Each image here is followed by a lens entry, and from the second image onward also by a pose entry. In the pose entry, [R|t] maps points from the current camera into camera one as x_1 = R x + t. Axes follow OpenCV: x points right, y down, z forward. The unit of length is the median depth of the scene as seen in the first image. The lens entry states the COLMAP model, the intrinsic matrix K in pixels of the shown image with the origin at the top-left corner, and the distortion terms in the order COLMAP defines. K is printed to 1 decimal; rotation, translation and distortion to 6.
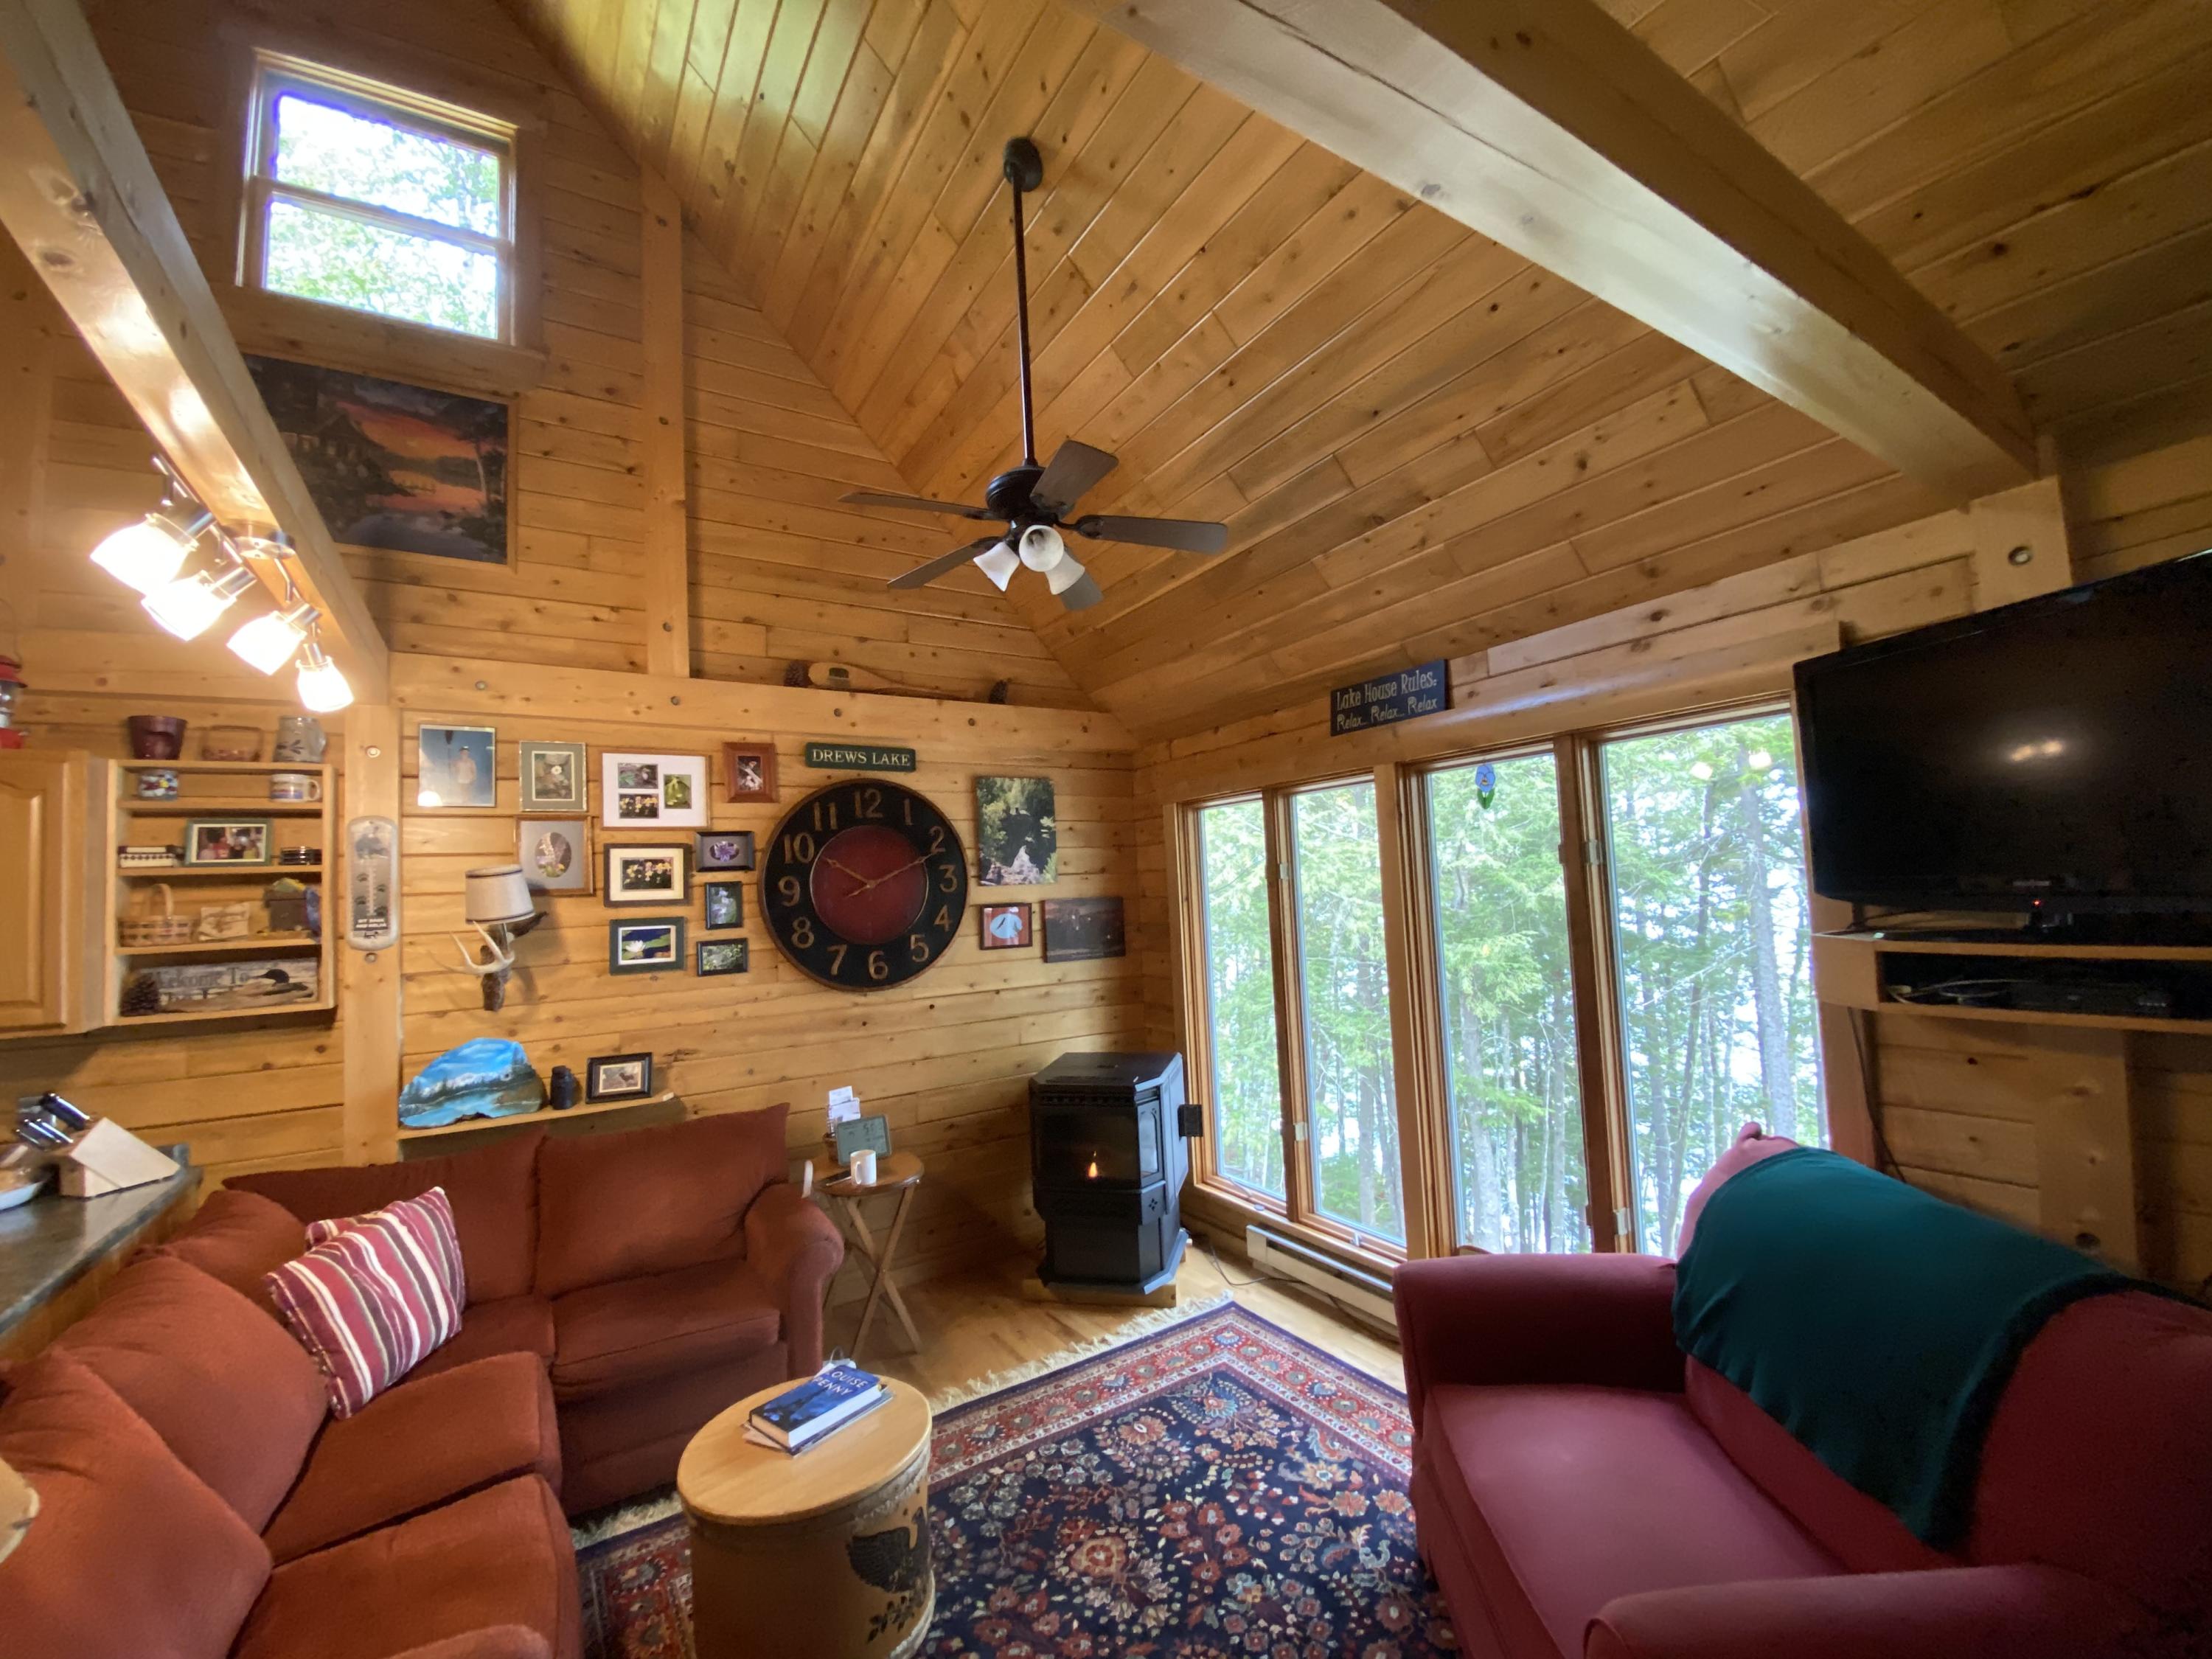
lens RADIAL K [[888.0, 0, 1095.9], [0, 888.0, 844.3], [0, 0, 1]] dist [0.002651, -0.013744]
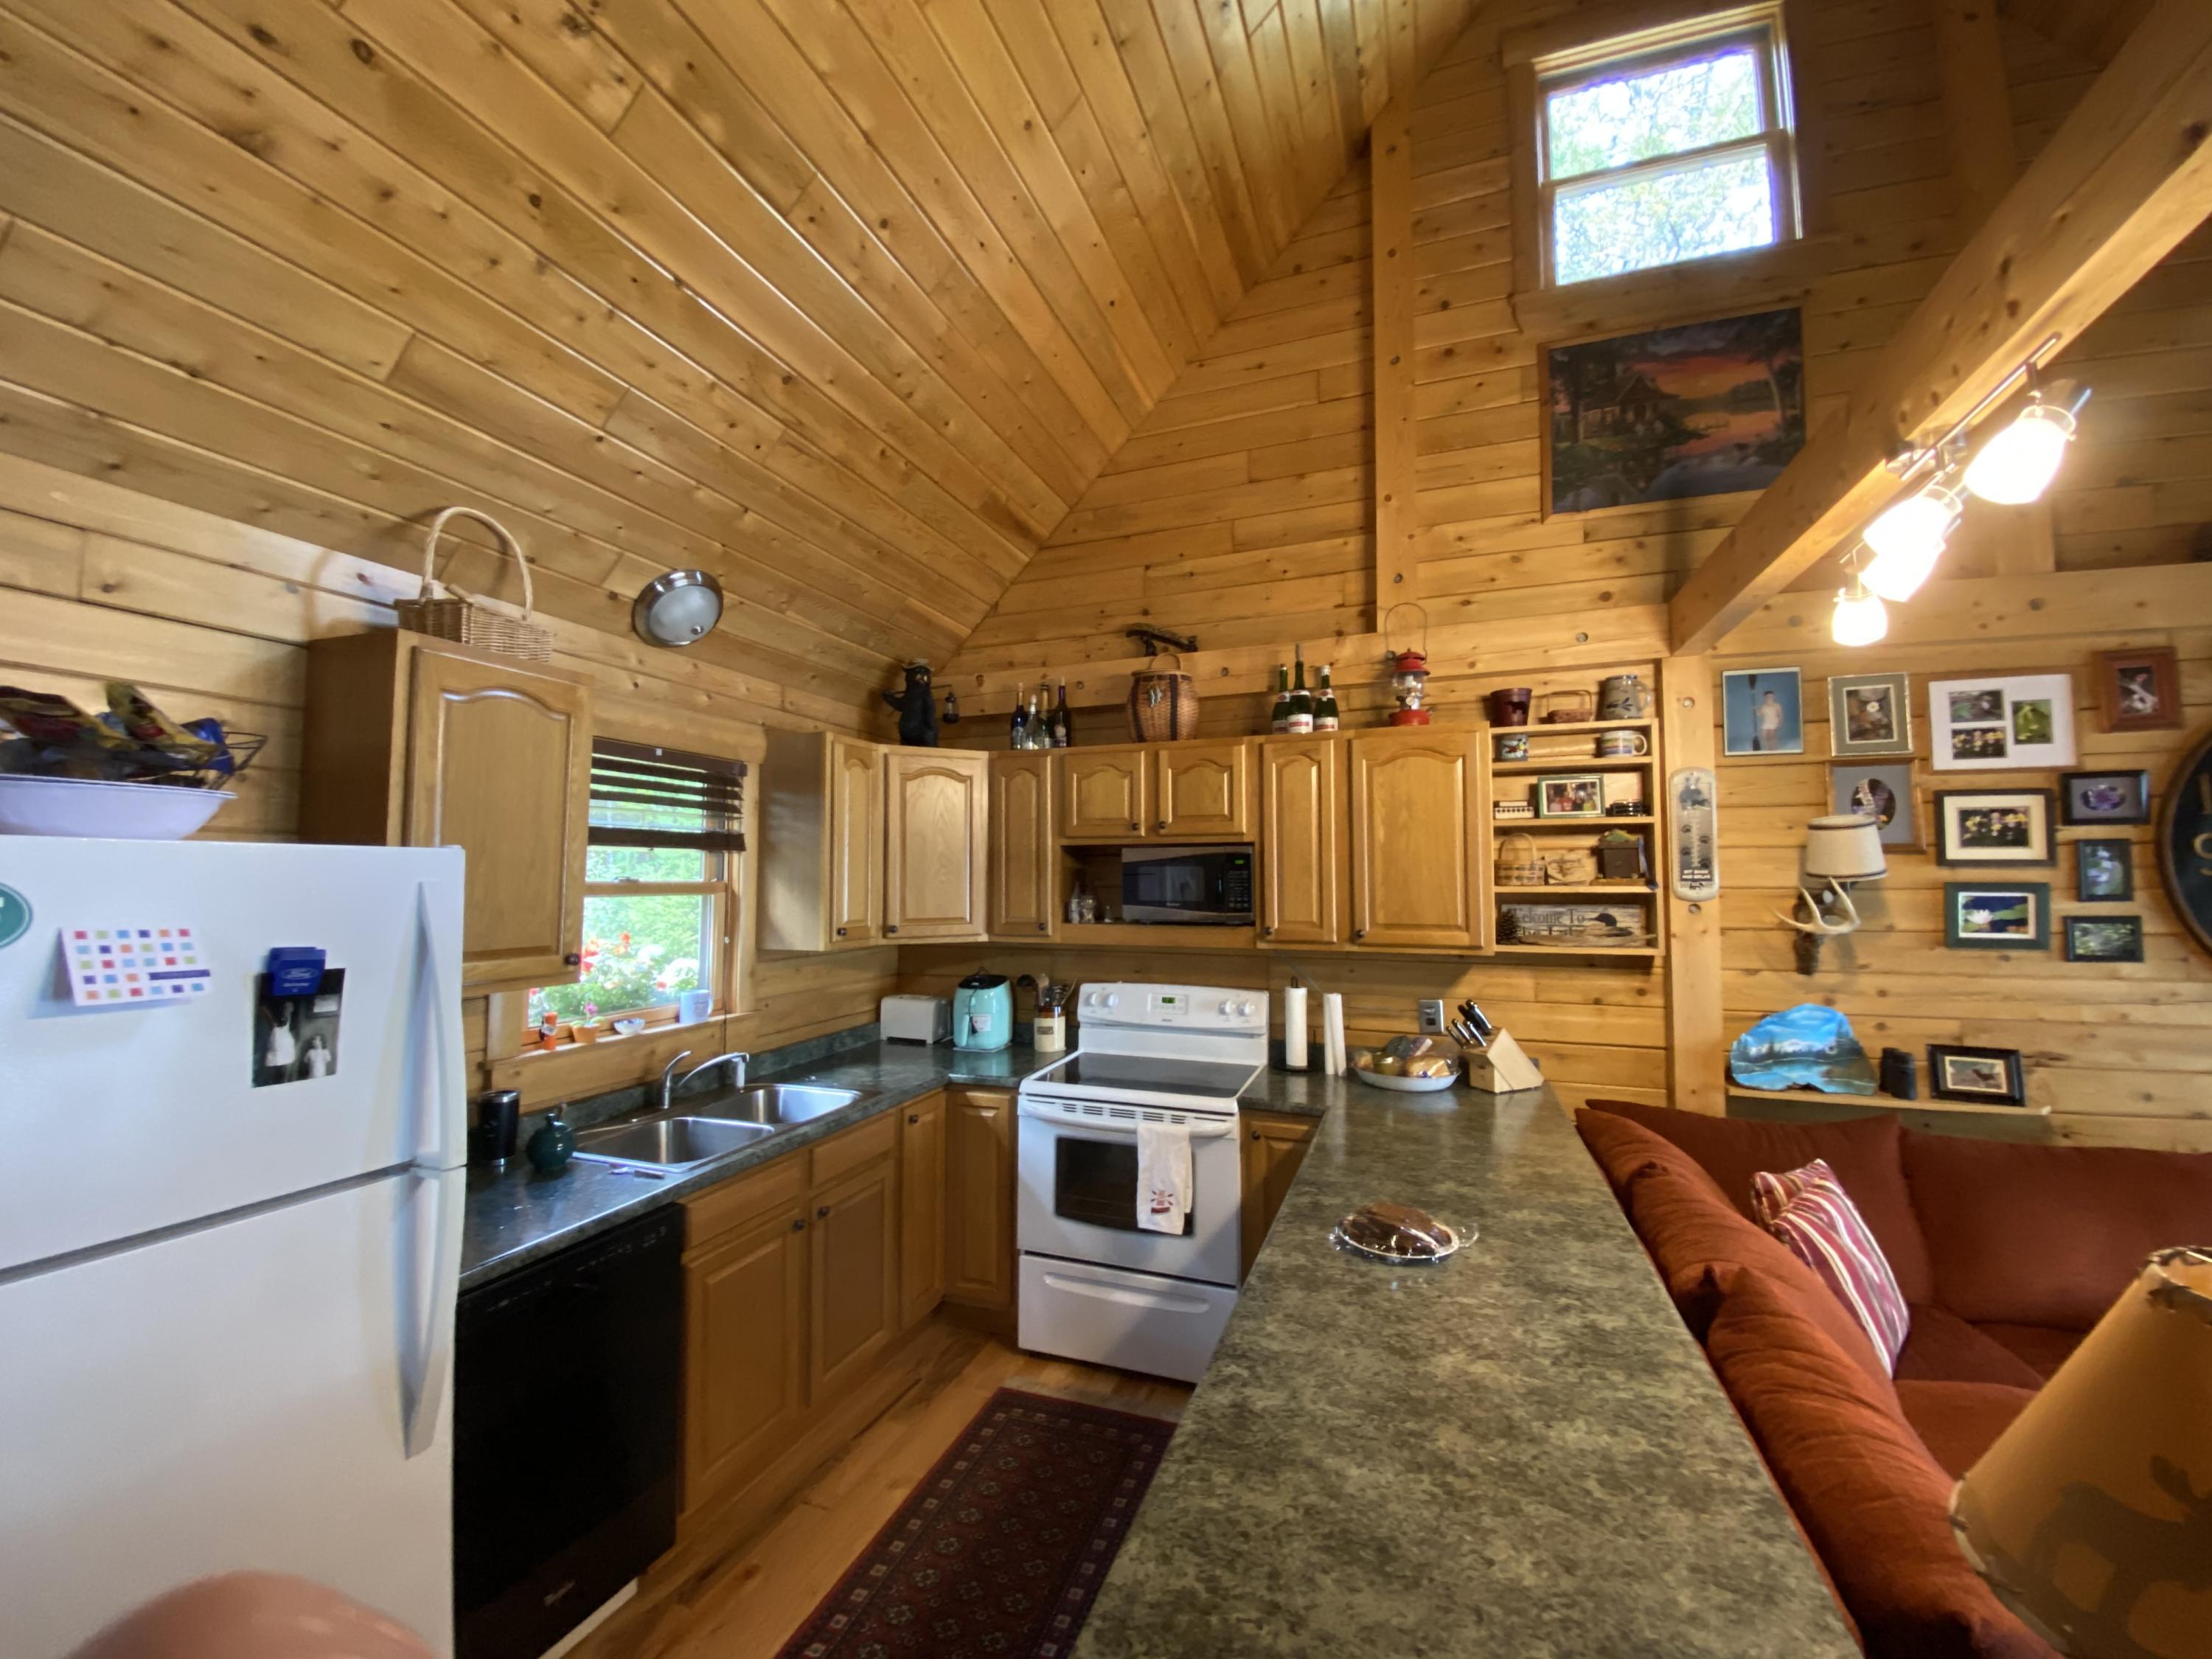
lens RADIAL K [[888.0, 0, 1095.9], [0, 888.0, 844.3], [0, 0, 1]] dist [0.002651, -0.013744]
pose [[0.600261, 0.015367, -0.799656, -0.392632], [0.016390, 0.999369, 0.031508, 0.011478], [0.799636, -0.032020, 0.599631, -0.134734]]
